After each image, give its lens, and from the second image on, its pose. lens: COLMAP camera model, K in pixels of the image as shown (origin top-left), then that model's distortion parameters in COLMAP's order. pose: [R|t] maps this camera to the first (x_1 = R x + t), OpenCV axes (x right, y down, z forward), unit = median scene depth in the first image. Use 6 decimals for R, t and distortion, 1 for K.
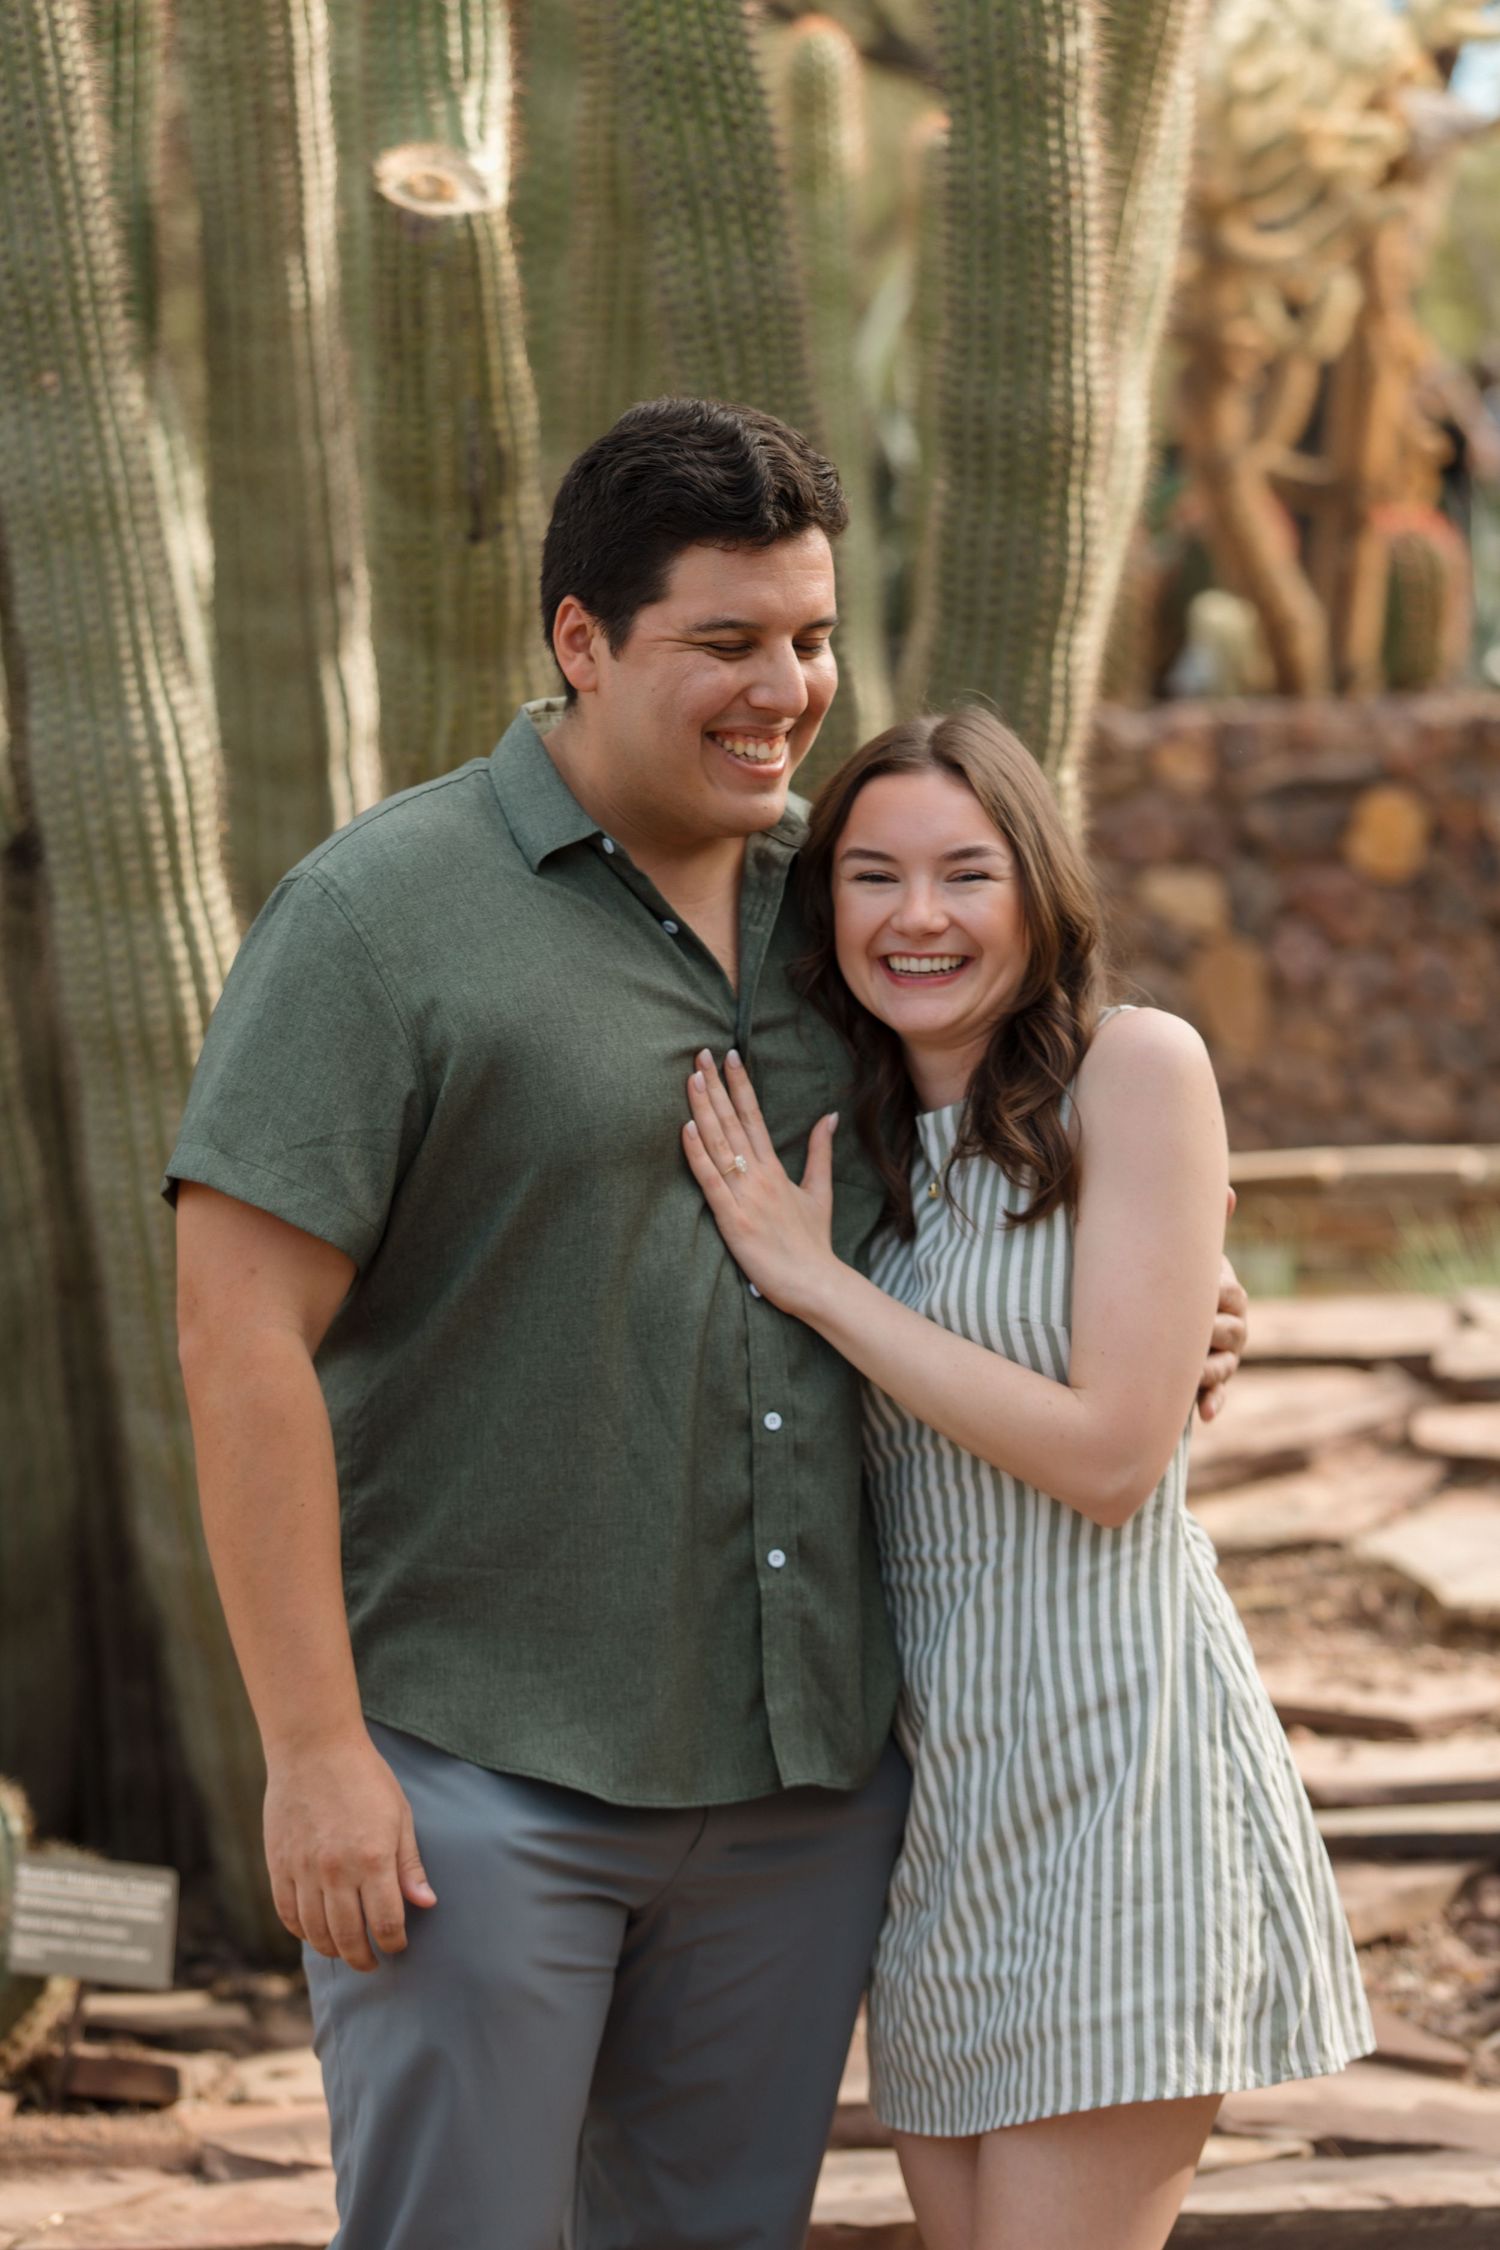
lens RADIAL K [[6935.7, 0, 875.8], [0, 6935.7, 1231.3], [0, 0, 1]] dist [-0.029222, -0.452101]
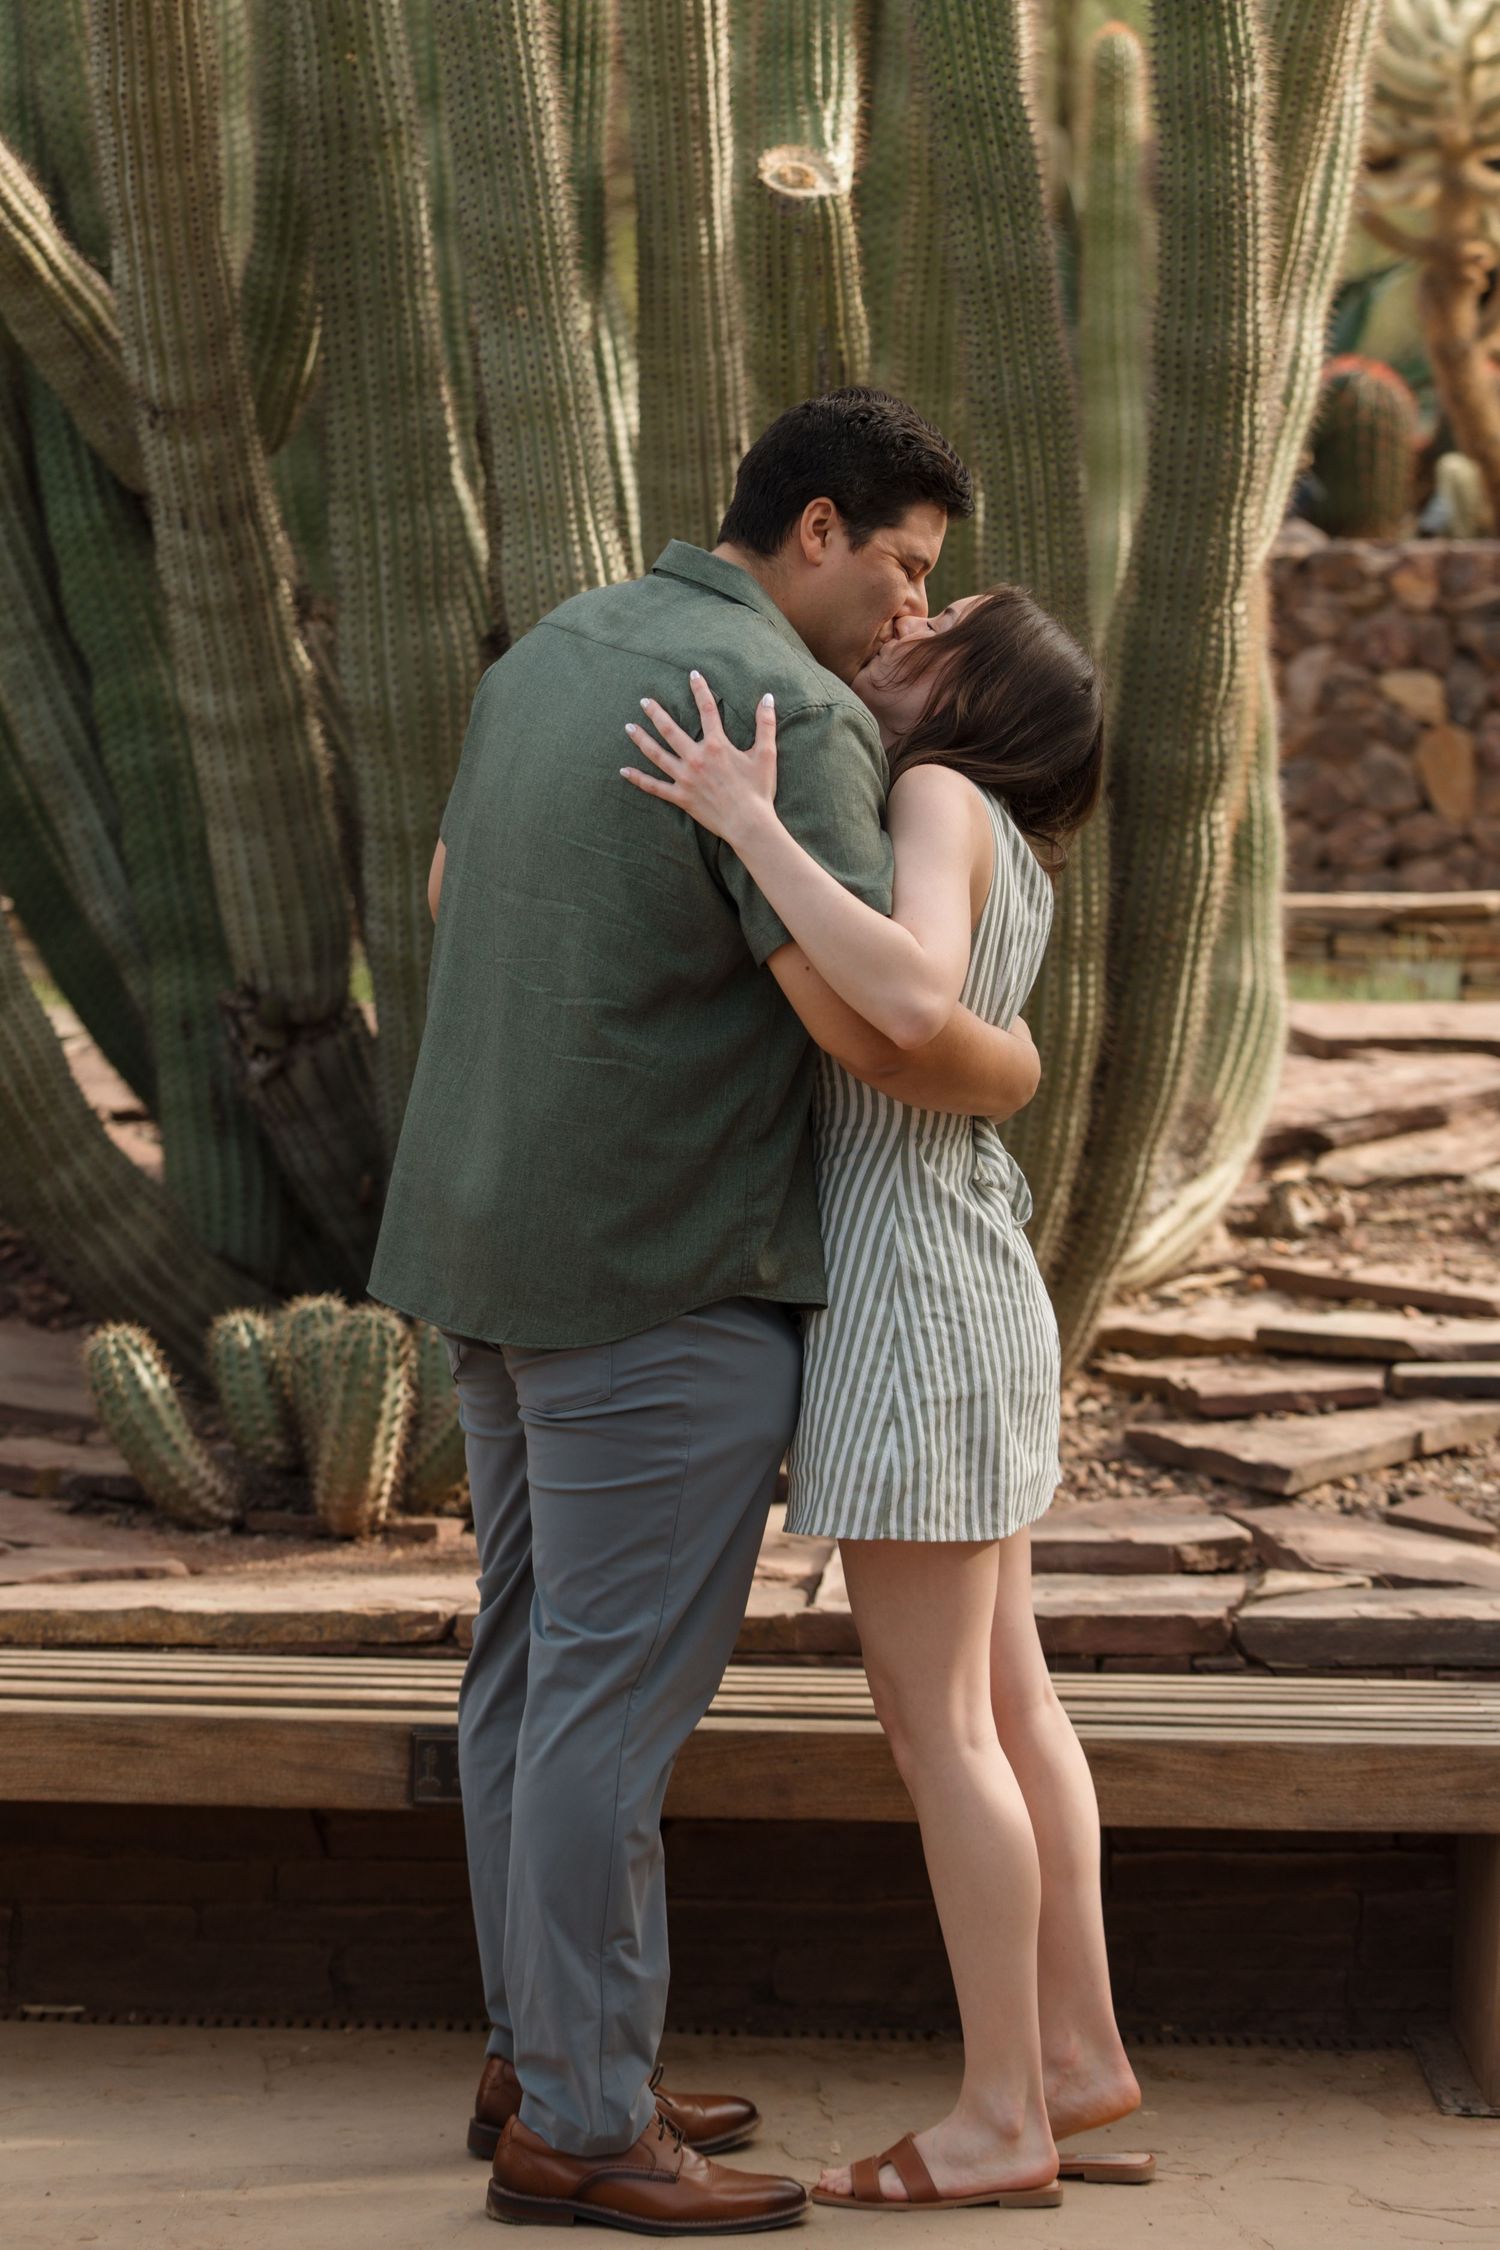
lens RADIAL K [[5822.3, 0, 896.1], [0, 5822.3, 1116.6], [0, 0, 1]] dist [-0.077091, 0.546654]
pose [[0.997967, 0.030504, -0.055953, 0.027623], [-0.028951, 0.999179, 0.028357, 0.005736], [0.056773, -0.026680, 0.998031, -0.180131]]
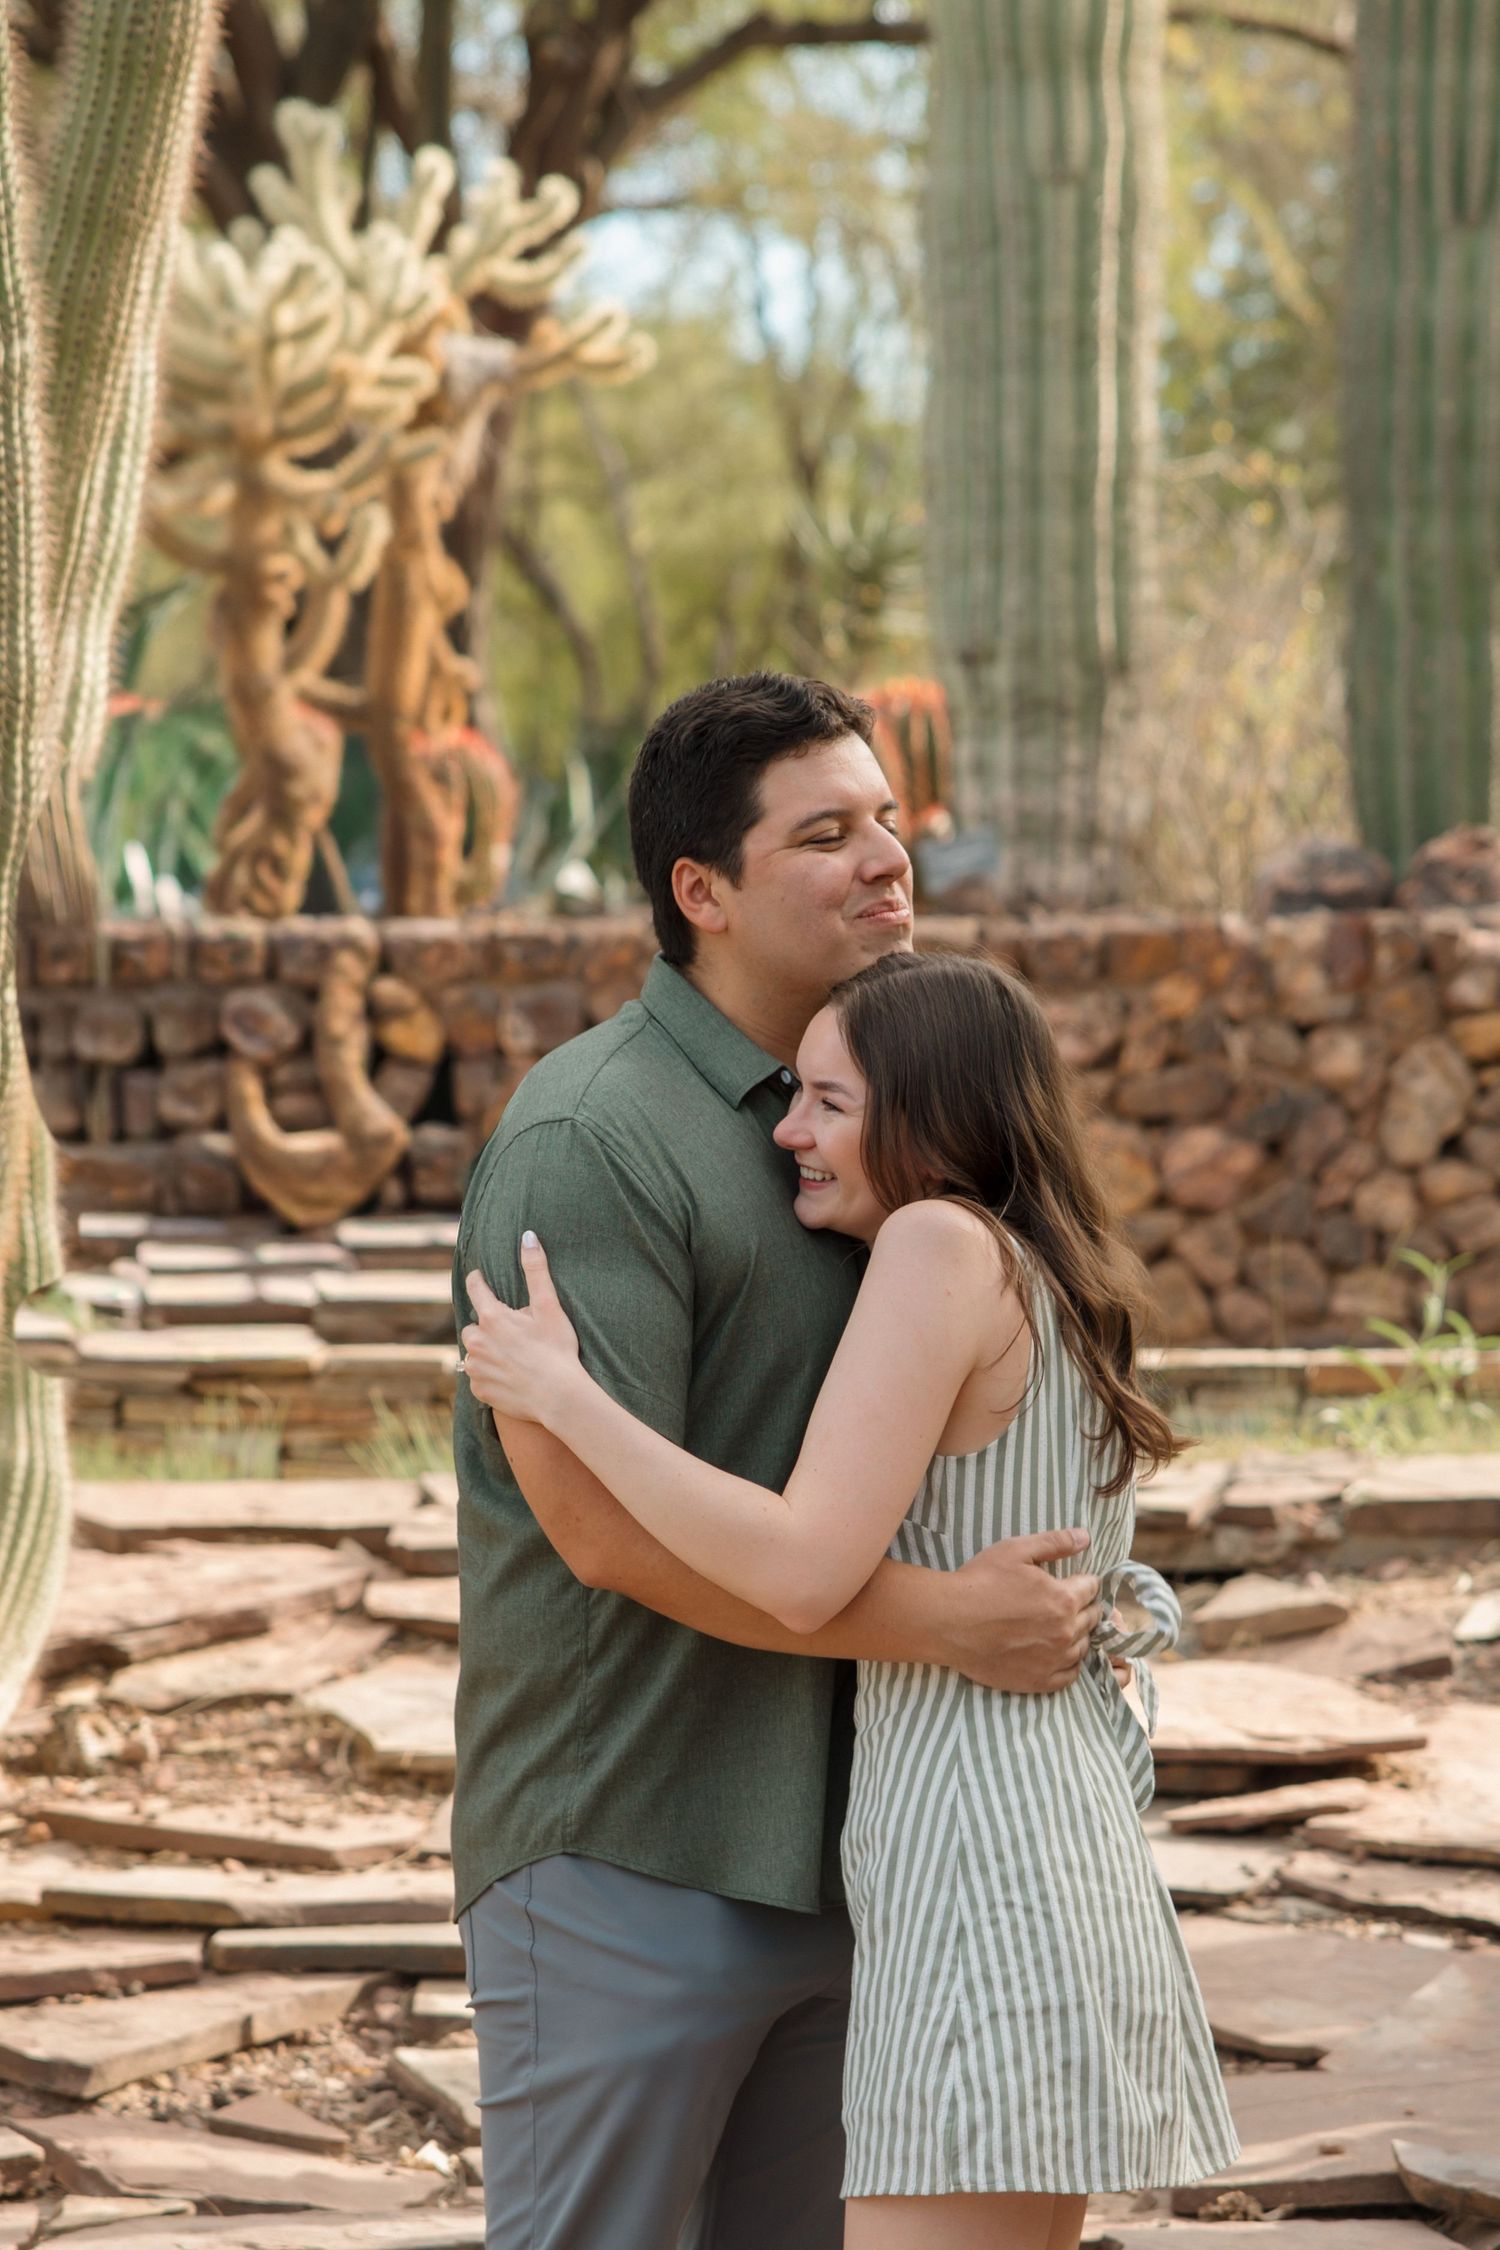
lens RADIAL K [[6973.9, 0, 751.5], [0, 6973.9, 1562.2], [0, 0, 1]] dist [0.006213, -0.814665]
pose [[0.993670, 0.017149, 0.111023, 0.023064], [-0.019153, 0.999672, 0.017007, 0.004669], [-0.110695, -0.019026, 0.993672, -0.138650]]
